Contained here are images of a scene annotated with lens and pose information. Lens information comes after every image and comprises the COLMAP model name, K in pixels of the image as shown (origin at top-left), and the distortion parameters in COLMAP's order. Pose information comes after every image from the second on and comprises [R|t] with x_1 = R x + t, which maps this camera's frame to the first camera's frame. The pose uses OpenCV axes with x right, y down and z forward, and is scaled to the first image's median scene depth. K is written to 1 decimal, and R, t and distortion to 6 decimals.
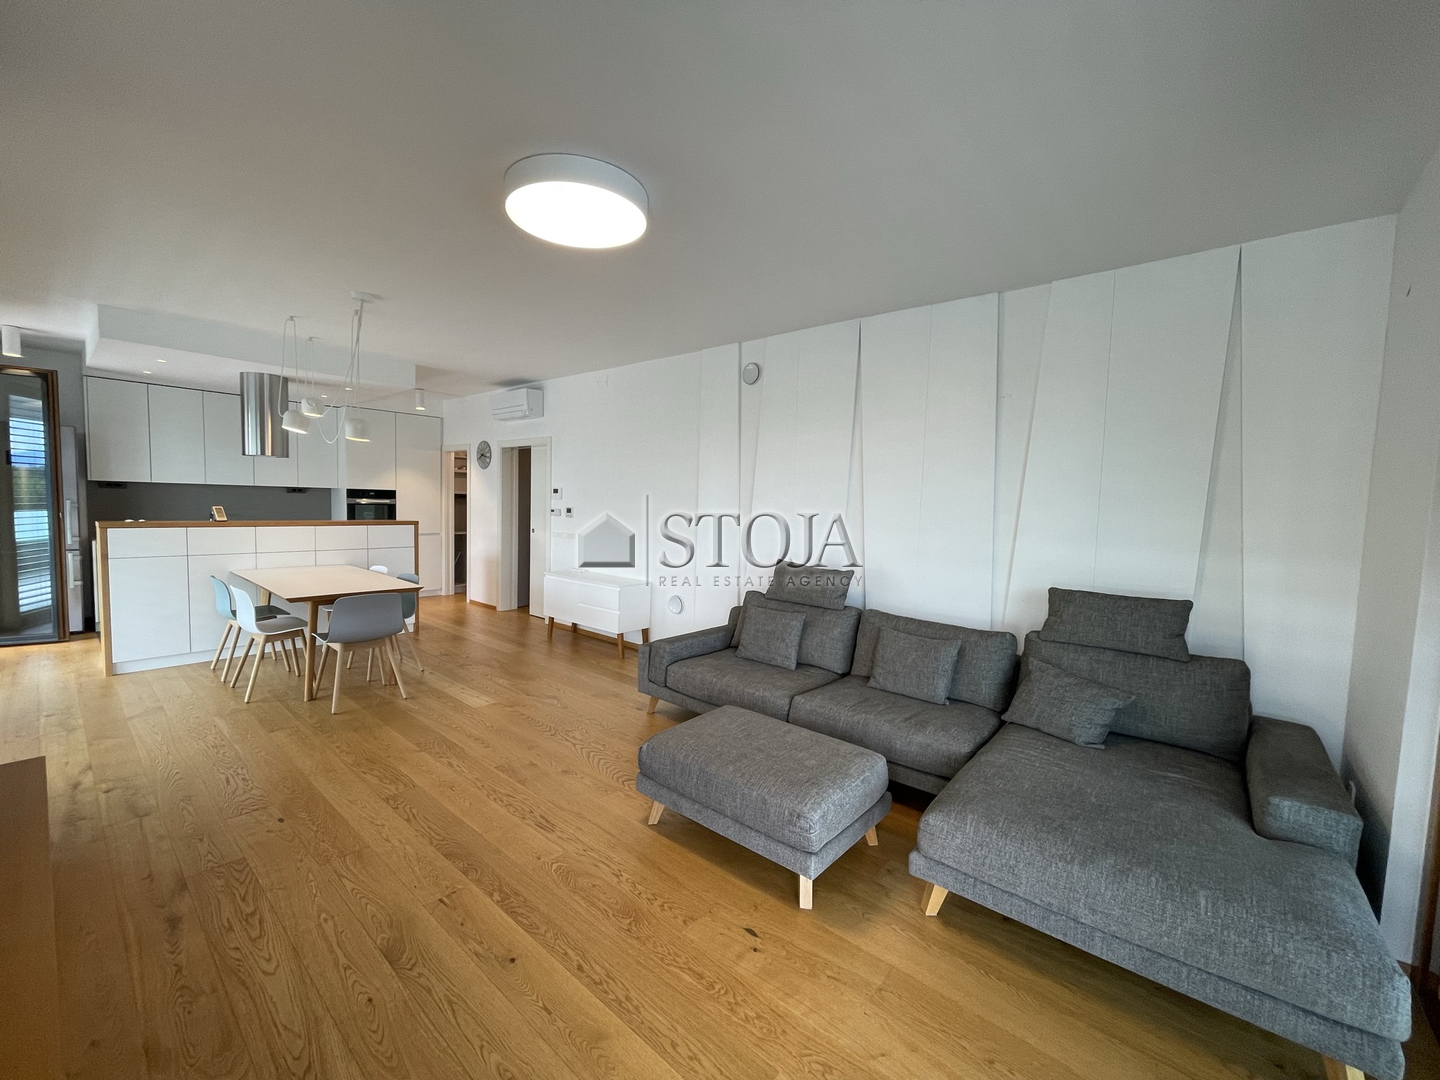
lens RADIAL K [[583.5, 0, 715.2], [0, 583.5, 542.1], [0, 0, 1]] dist [-0.001915, 0.000331]
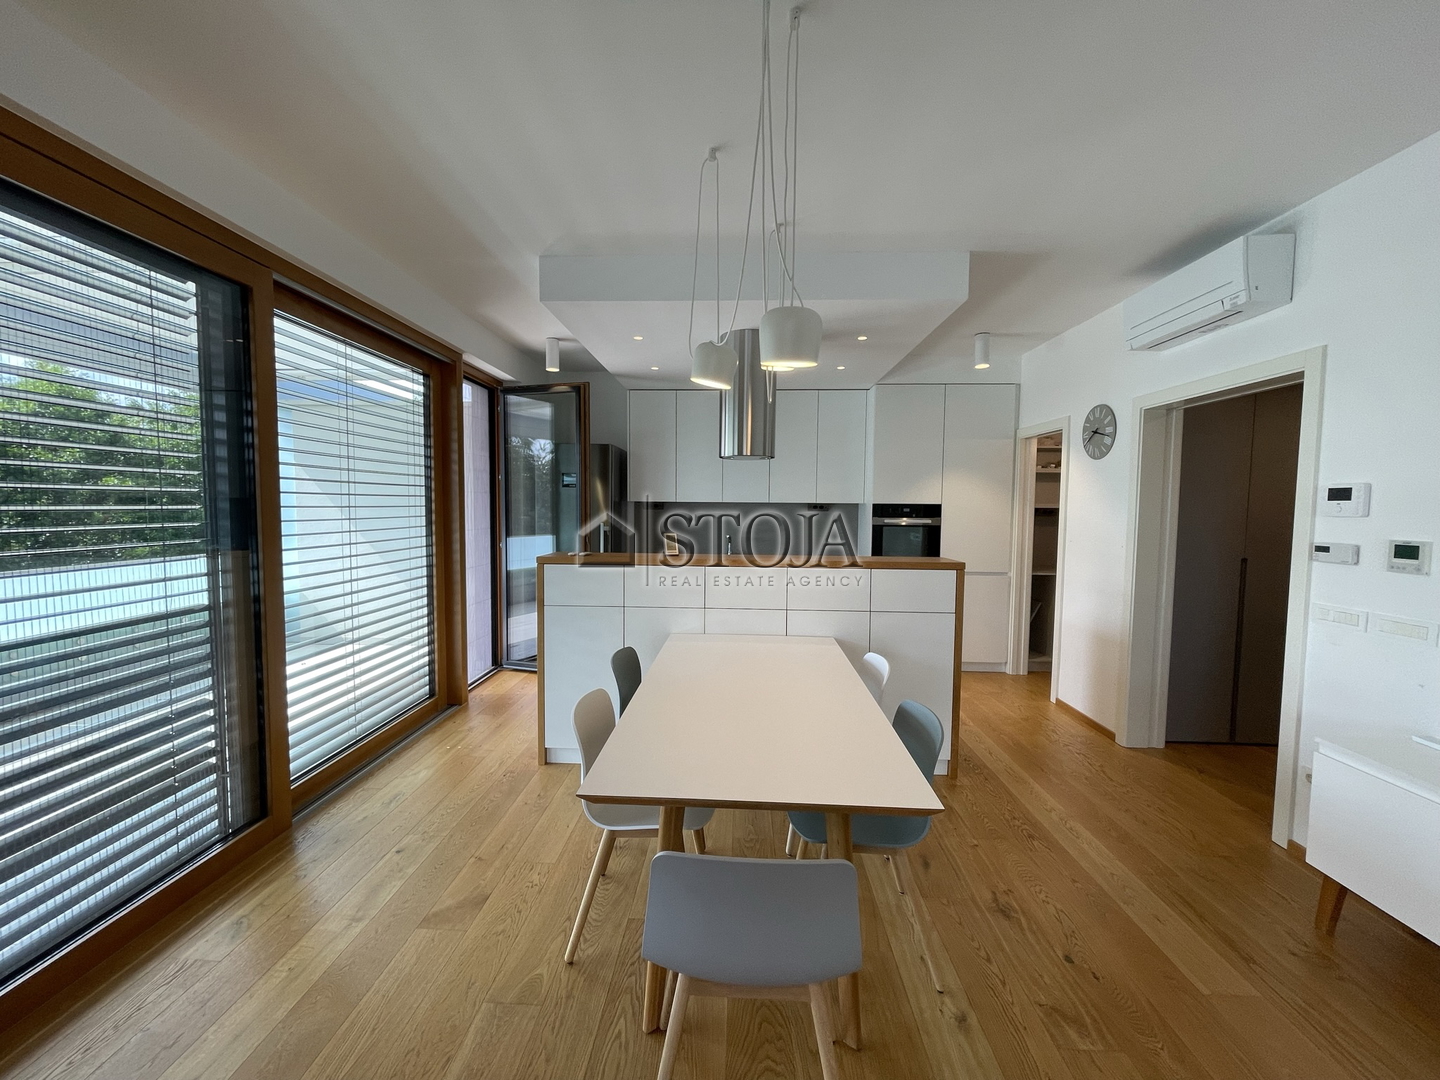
lens RADIAL K [[583.5, 0, 712.1], [0, 583.5, 539.6], [0, 0, 1]] dist [-0.001915, 0.000331]
pose [[0.610773, 0.021918, -0.791502, -0.304539], [-0.045985, 0.998911, -0.007823, -0.053436], [0.790469, 0.041176, 0.611116, 0.650423]]
